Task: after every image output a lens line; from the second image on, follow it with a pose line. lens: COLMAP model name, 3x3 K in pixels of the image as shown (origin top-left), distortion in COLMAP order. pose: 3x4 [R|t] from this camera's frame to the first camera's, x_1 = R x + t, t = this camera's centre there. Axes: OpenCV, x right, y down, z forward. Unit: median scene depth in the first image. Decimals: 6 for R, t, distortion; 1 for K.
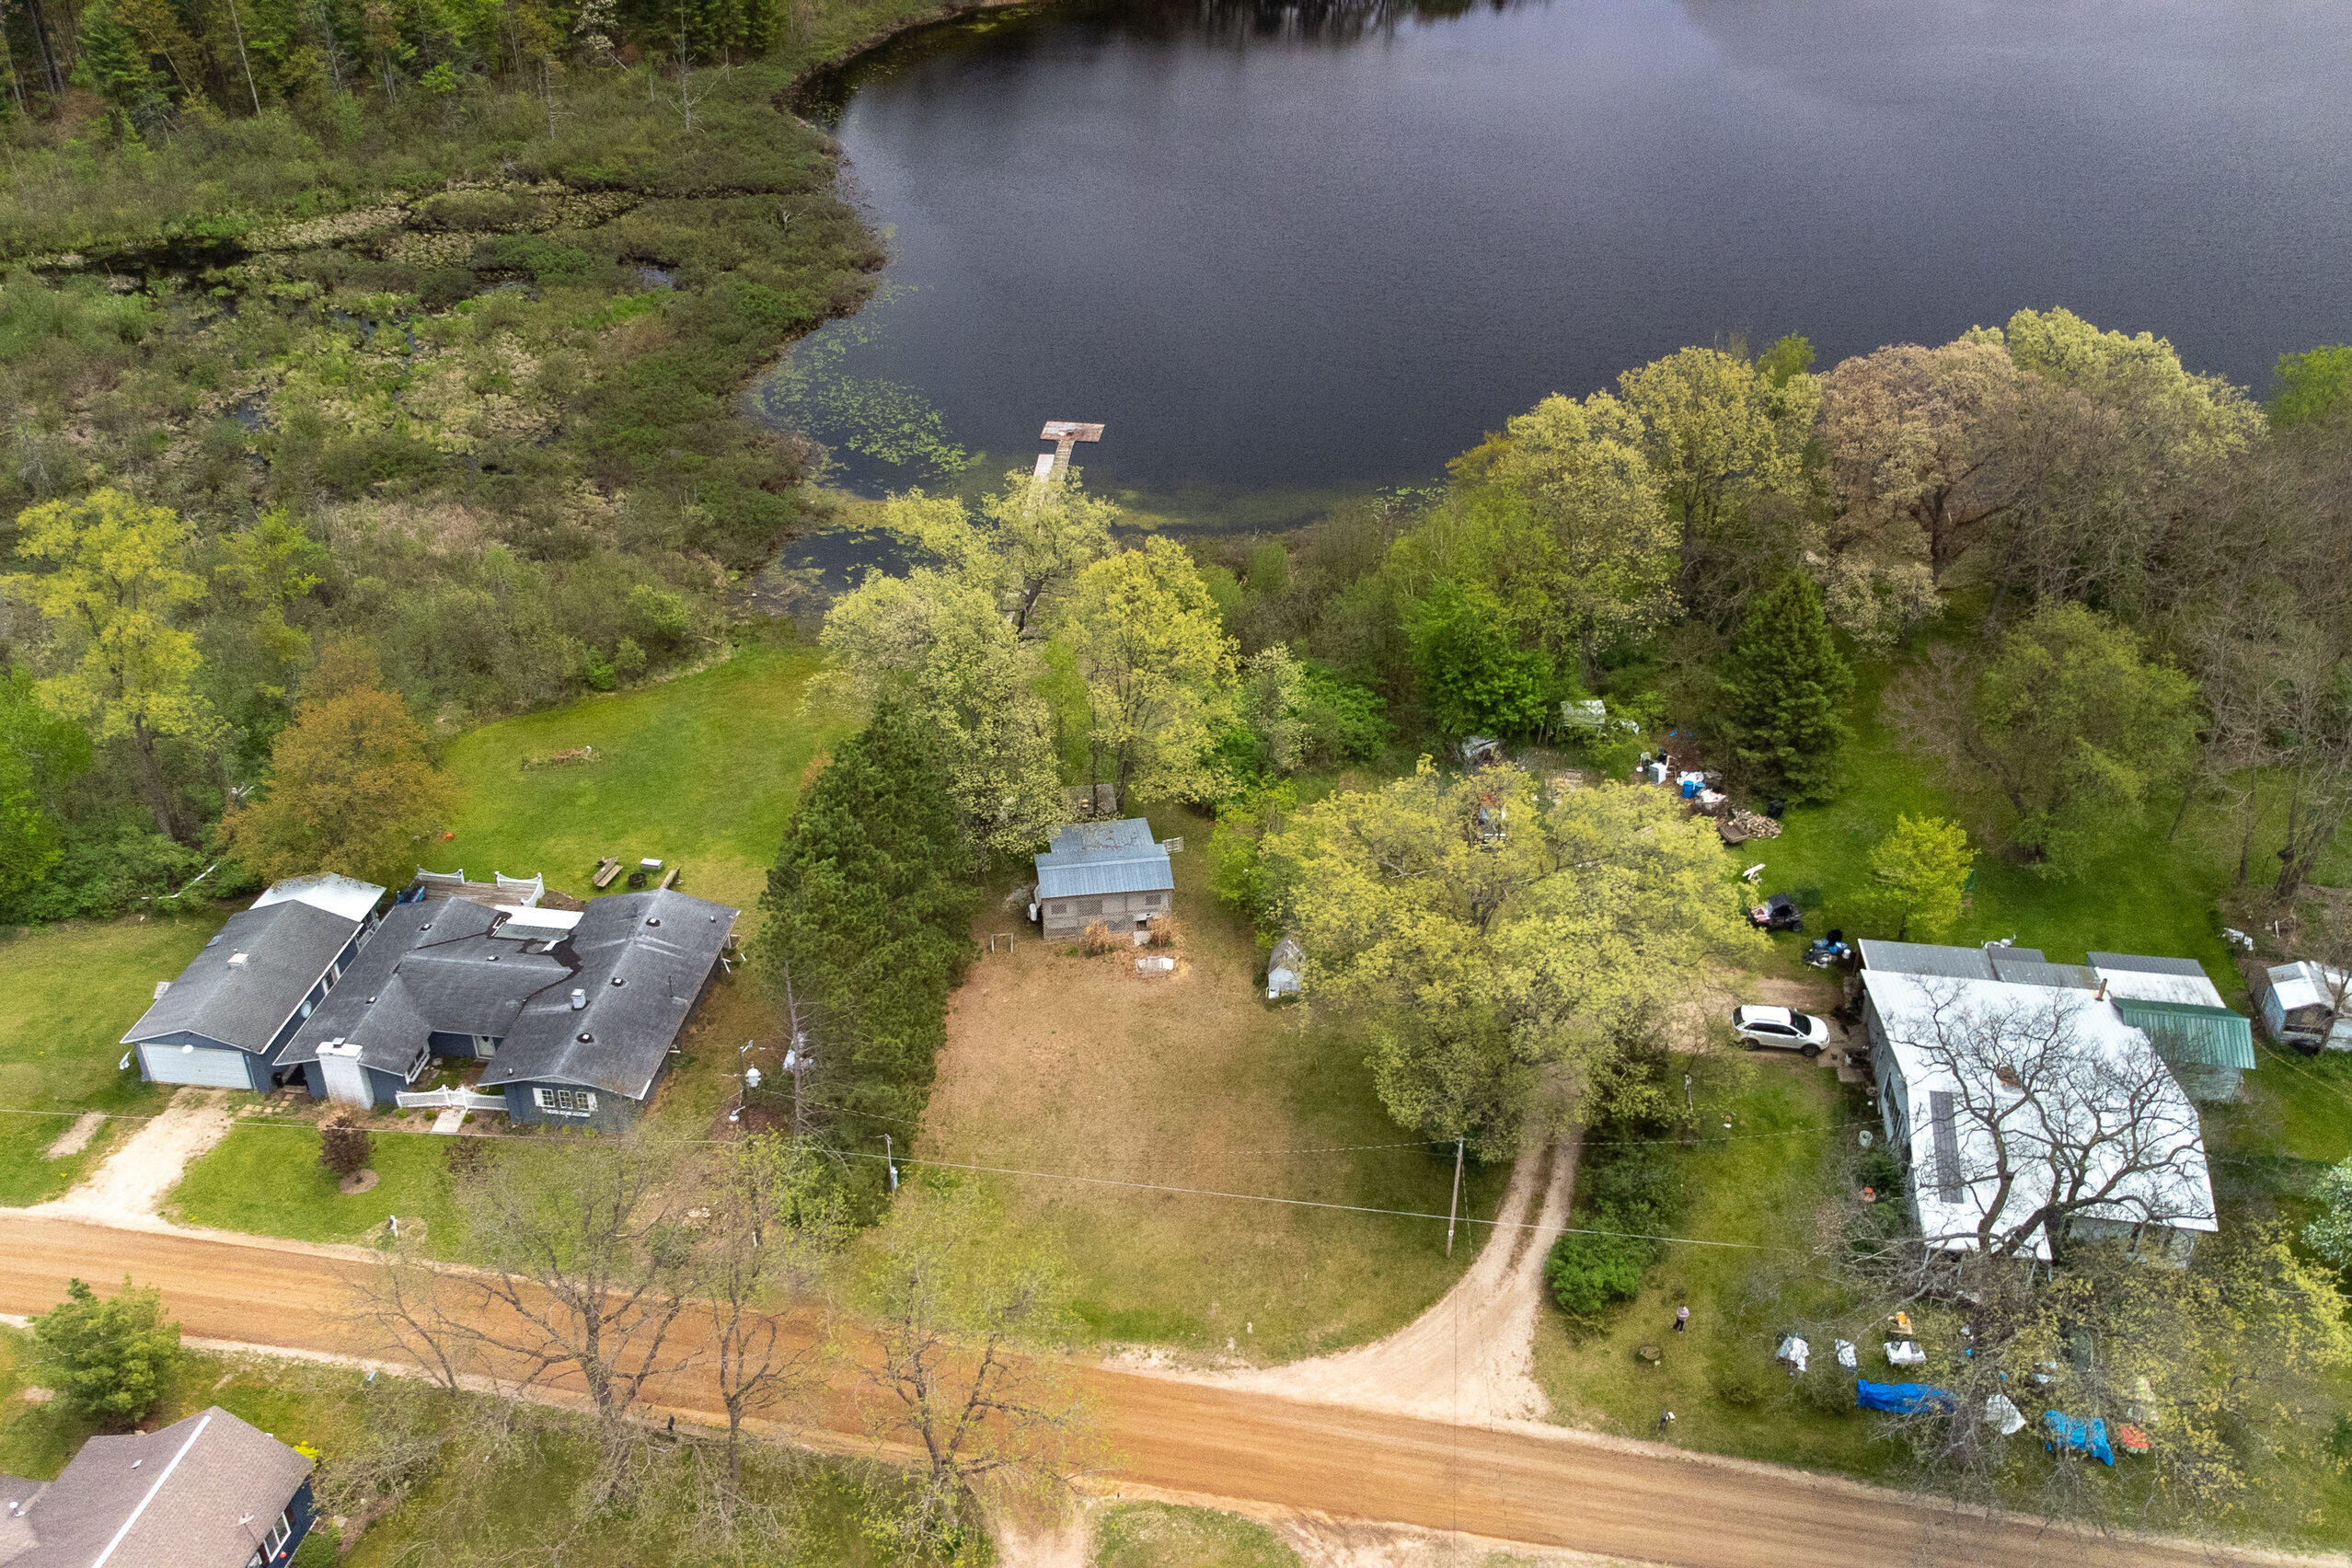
lens RADIAL K [[2081.2, 0, 1157.6], [0, 2081.2, 776.3], [0, 0, 1]] dist [0.023073, 0.054809]
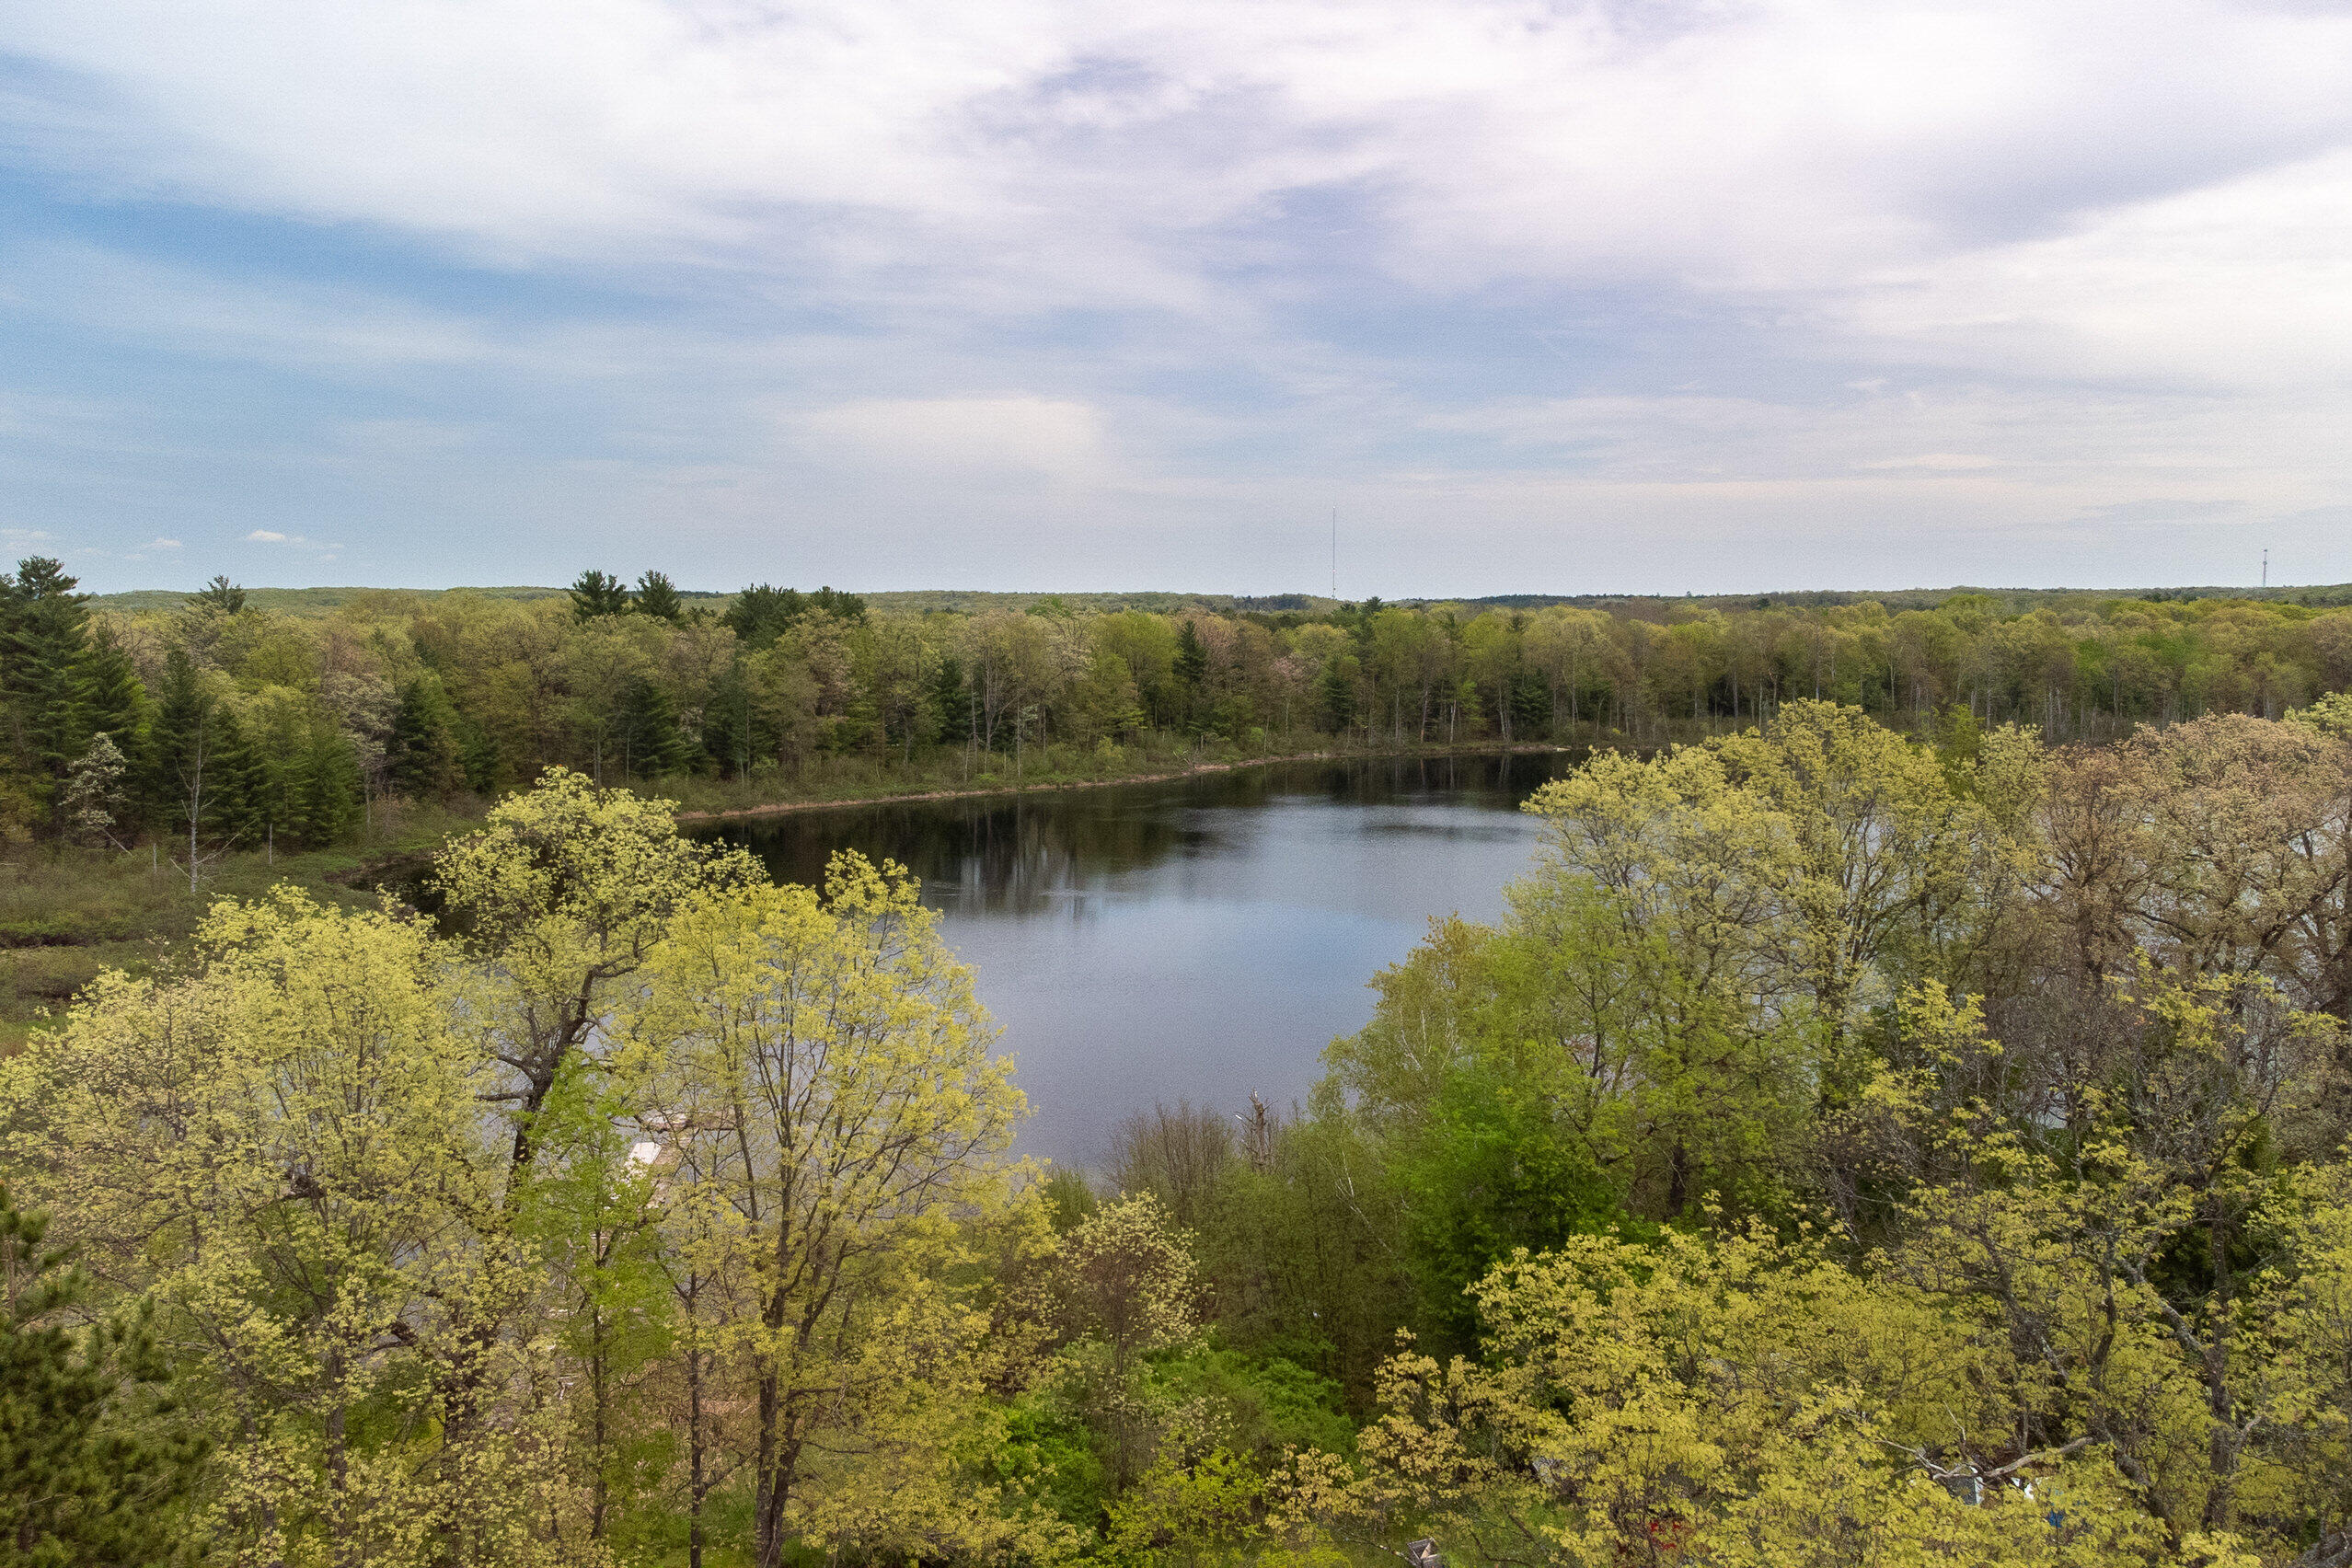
lens RADIAL K [[2081.2, 0, 1161.6], [0, 2081.2, 766.8], [0, 0, 1]] dist [0.023073, 0.054809]
pose [[0.986530, -0.010675, 0.163230, -0.007379], [0.085884, 0.883068, -0.461318, 0.062452], [-0.139219, 0.469123, 0.872091, 0.608237]]
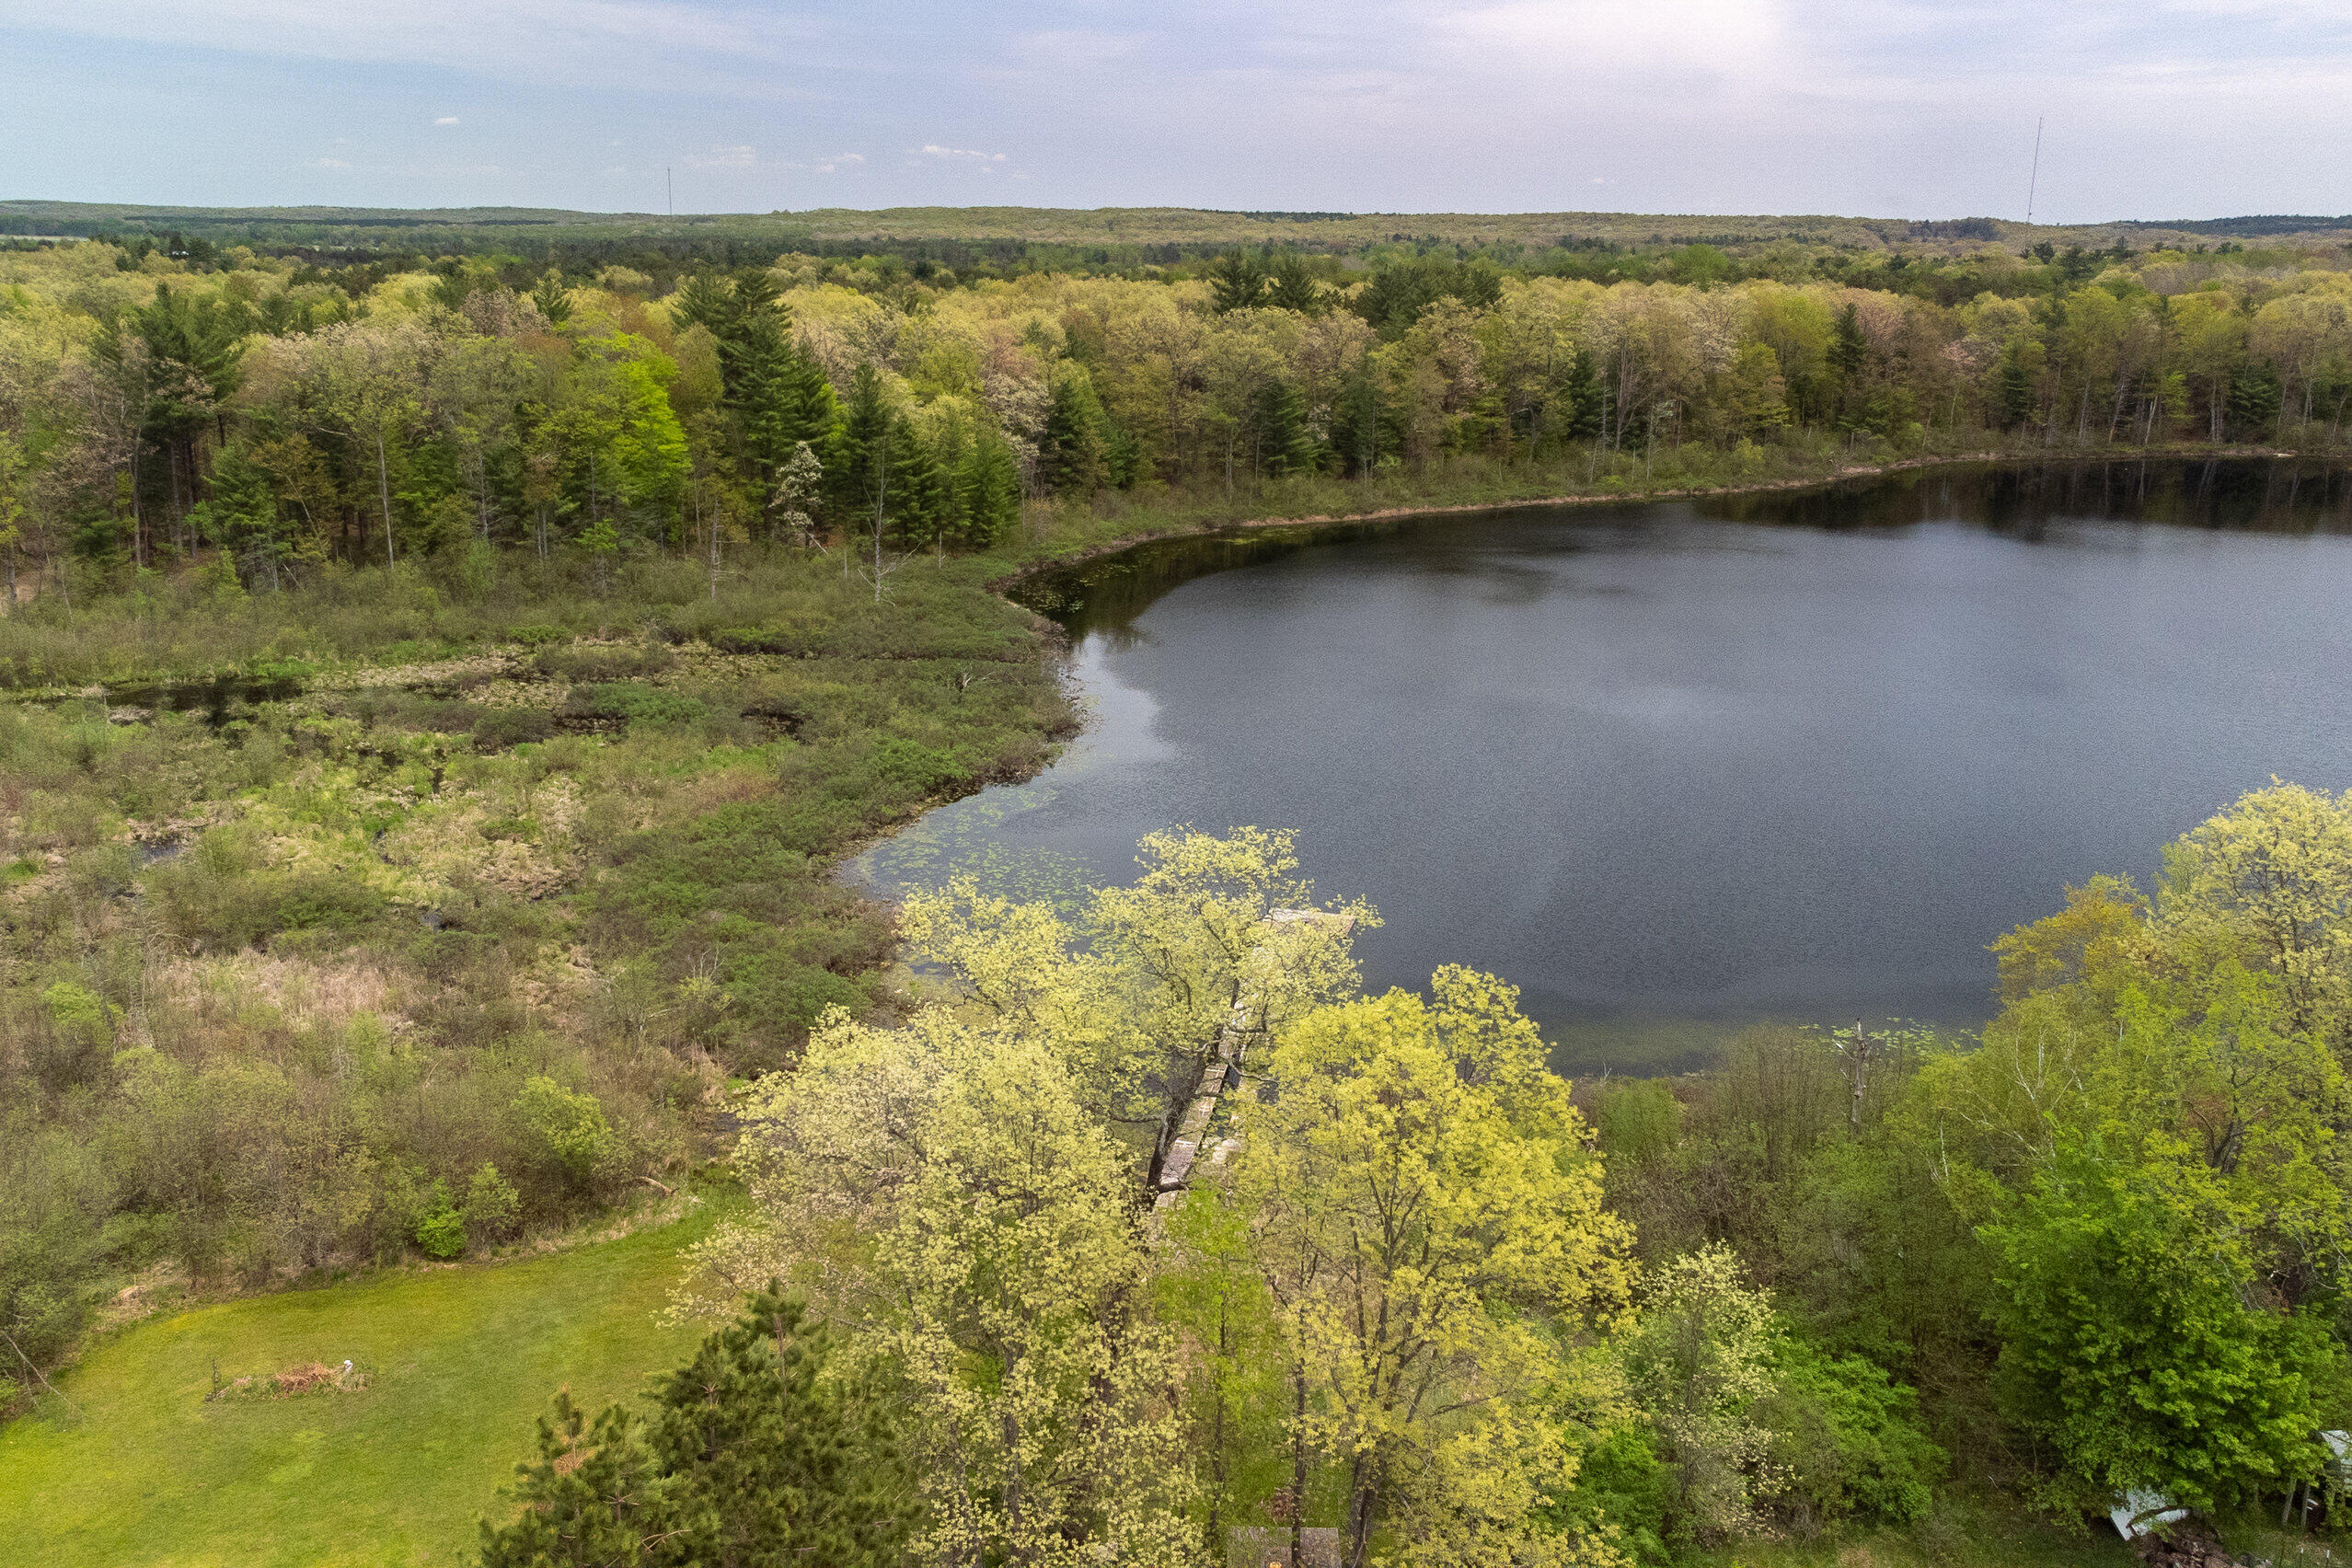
lens RADIAL K [[2081.2, 0, 1157.7], [0, 2081.2, 775.7], [0, 0, 1]] dist [0.023073, 0.054809]
pose [[0.990906, 0.043064, -0.127477, -0.009985], [-0.079290, 0.952315, -0.294635, -0.017512], [0.108710, 0.302063, 0.947069, 0.550214]]
